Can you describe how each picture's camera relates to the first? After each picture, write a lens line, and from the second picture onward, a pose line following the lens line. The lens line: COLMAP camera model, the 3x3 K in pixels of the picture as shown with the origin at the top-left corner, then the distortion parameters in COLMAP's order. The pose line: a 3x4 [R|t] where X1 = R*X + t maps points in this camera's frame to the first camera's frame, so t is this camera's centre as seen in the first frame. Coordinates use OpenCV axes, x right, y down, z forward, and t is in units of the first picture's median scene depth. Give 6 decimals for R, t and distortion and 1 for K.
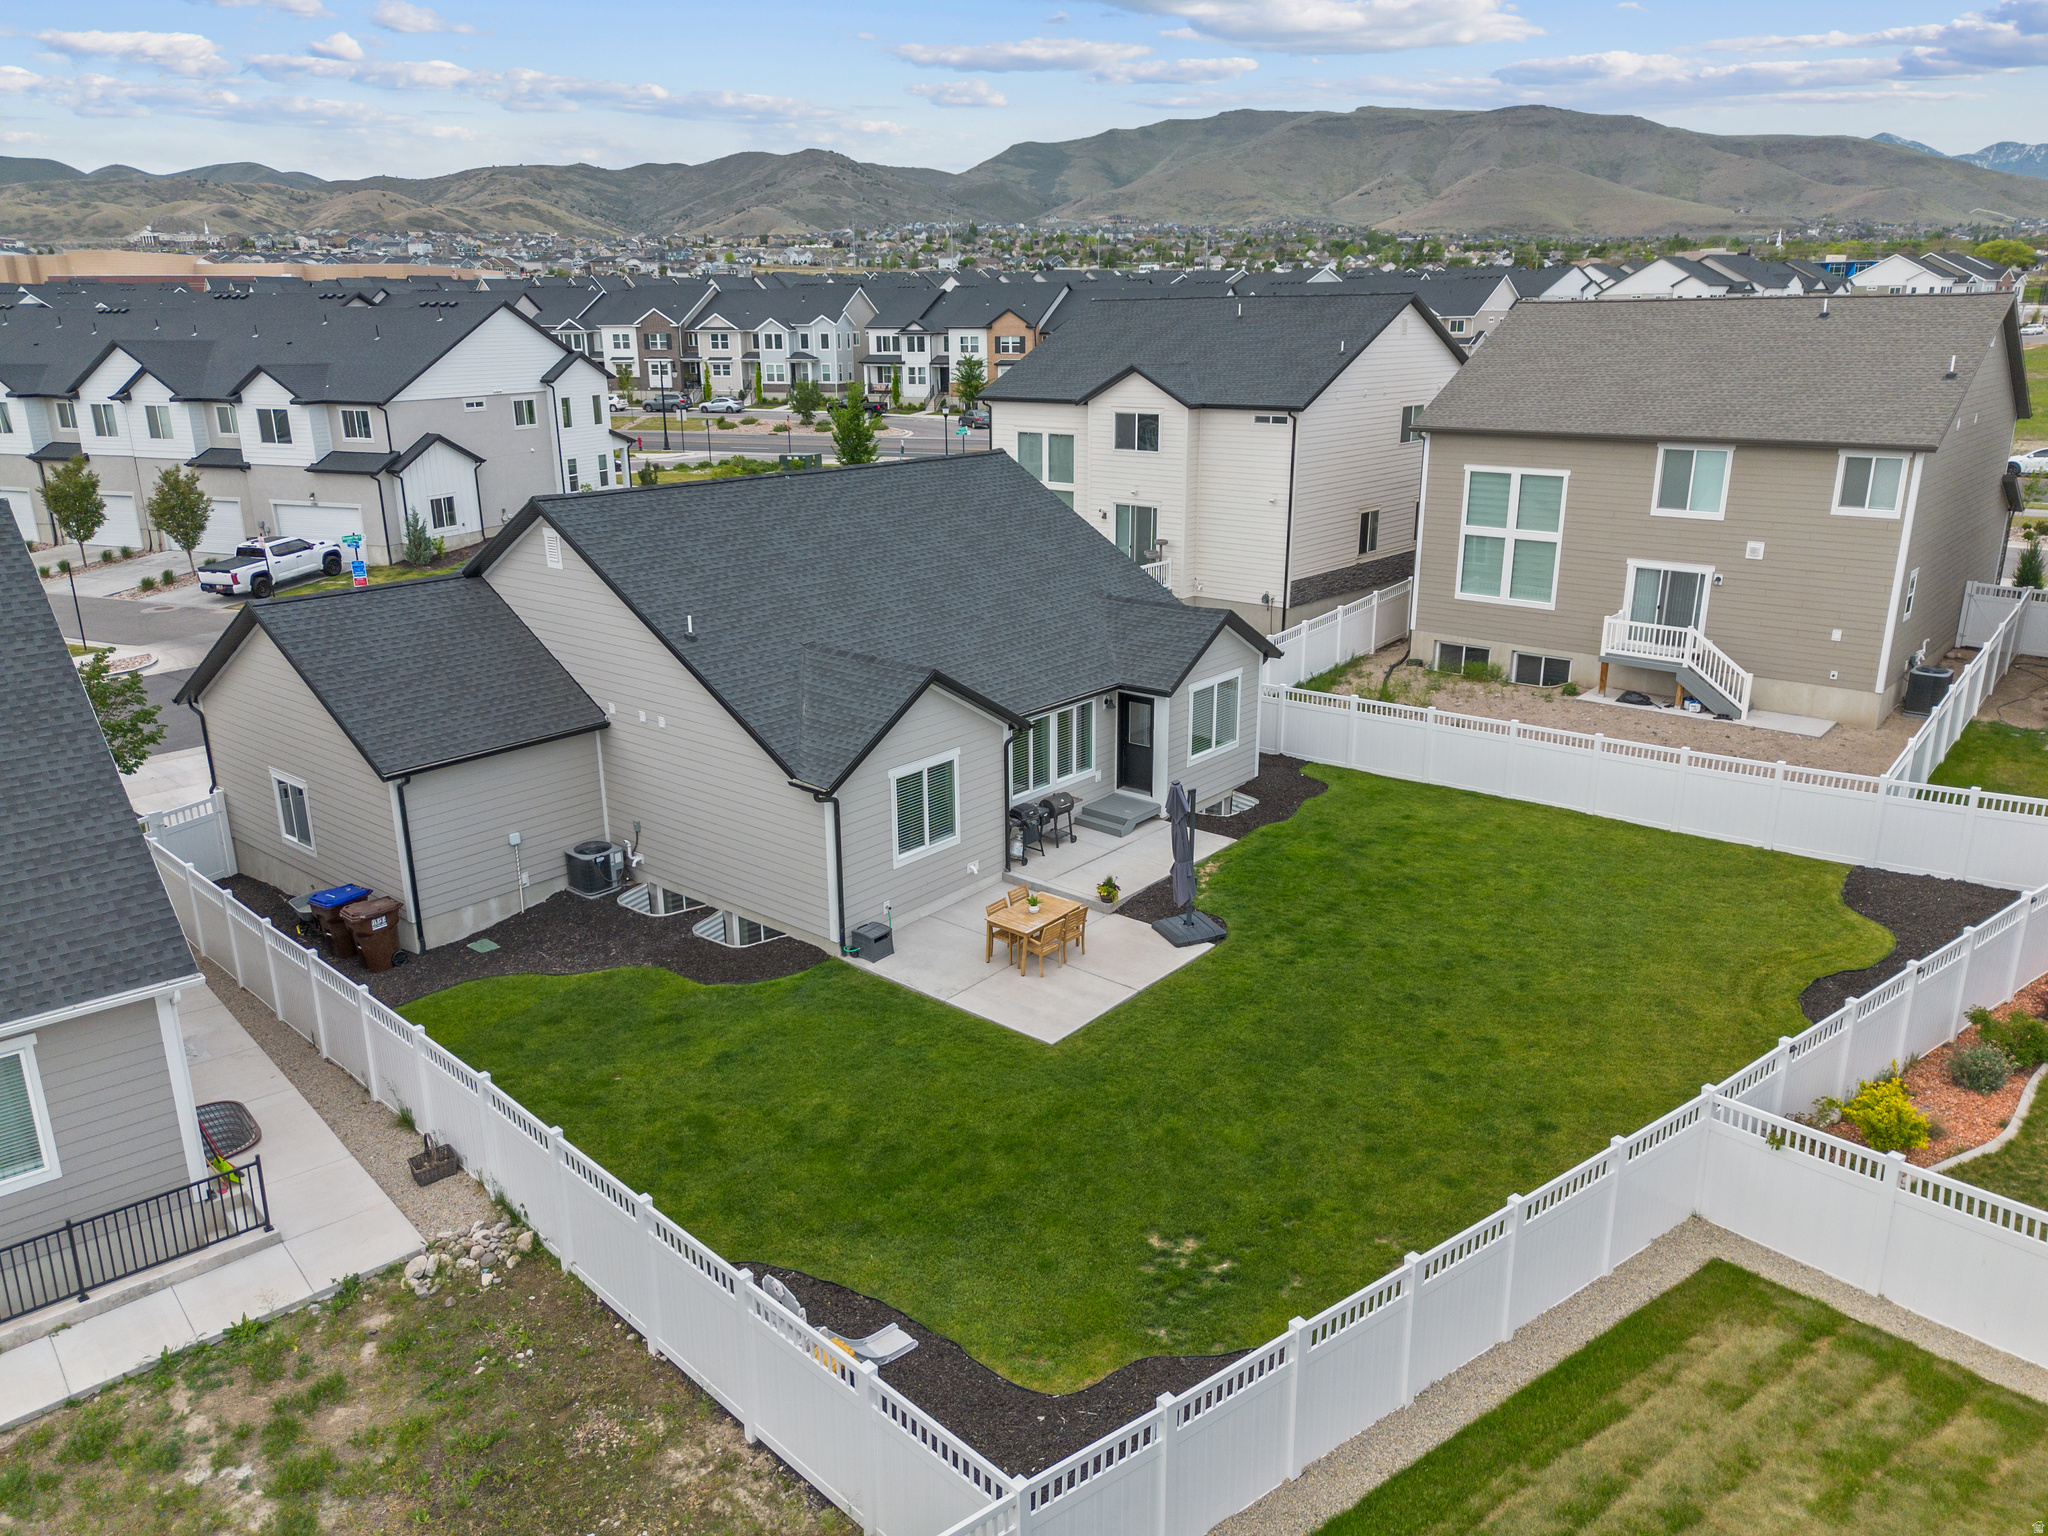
lens RADIAL K [[1435.2, 0, 1015.6], [0, 1435.2, 767.3], [0, 0, 1]] dist [0.053448, -0.050383]
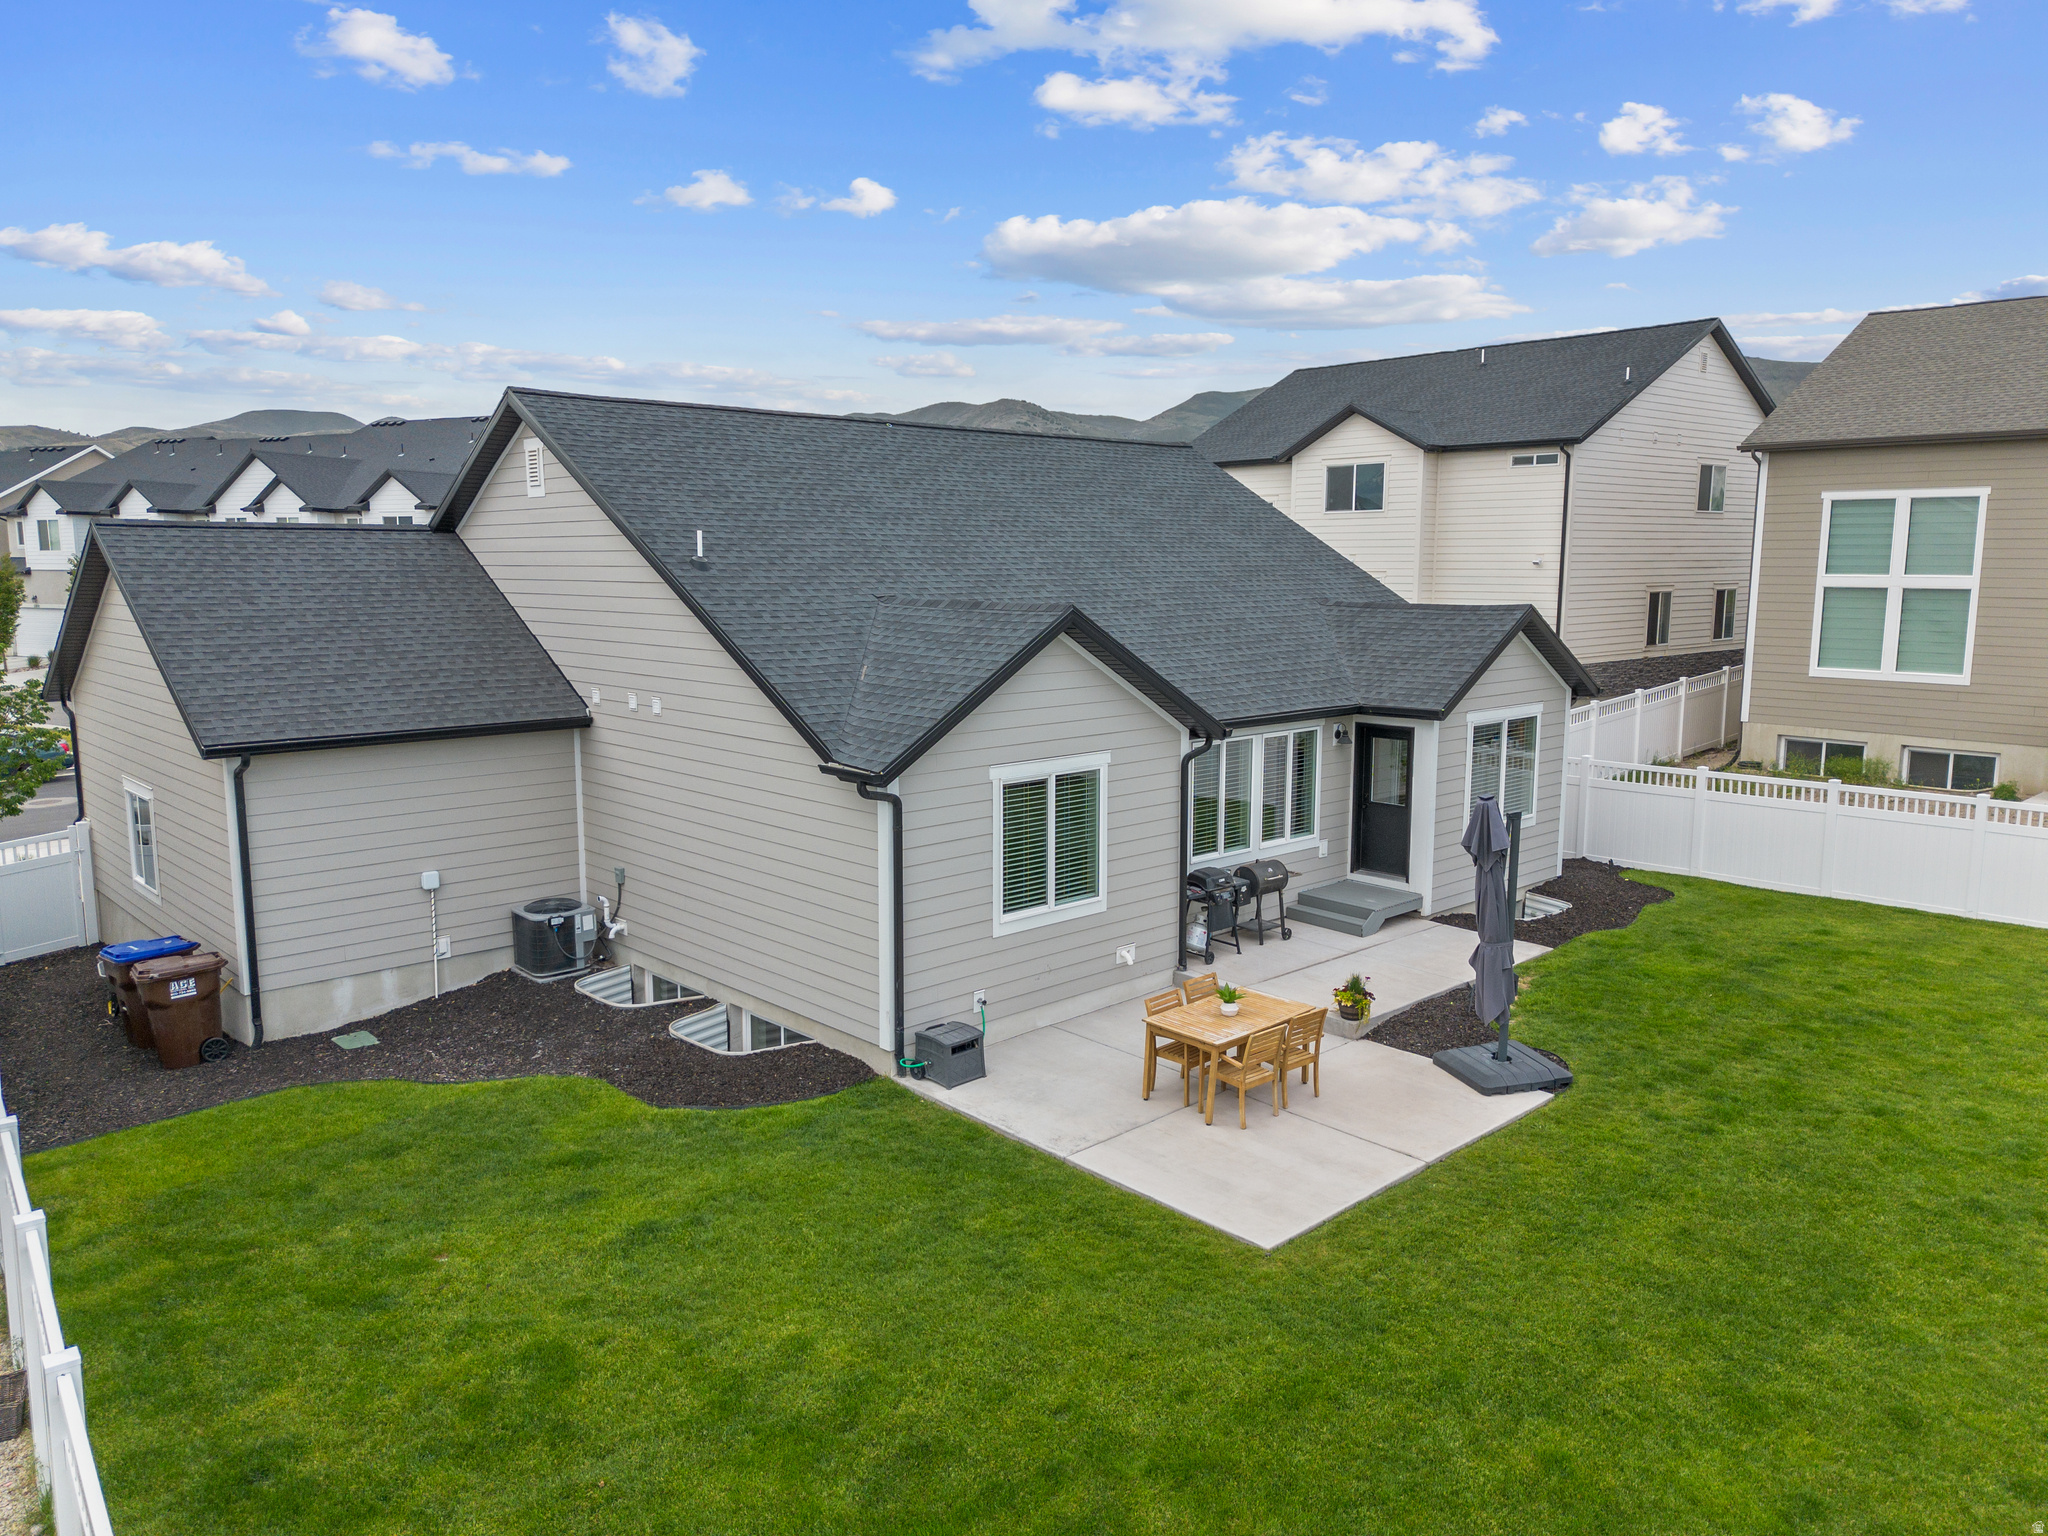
lens RADIAL K [[1435.2, 0, 1015.6], [0, 1435.2, 767.3], [0, 0, 1]] dist [0.053448, -0.050383]
pose [[0.992547, 0.026219, -0.119010, -0.005891], [-0.044173, 0.987572, -0.150832, 0.089391], [0.113577, 0.154965, 0.981370, 0.391236]]
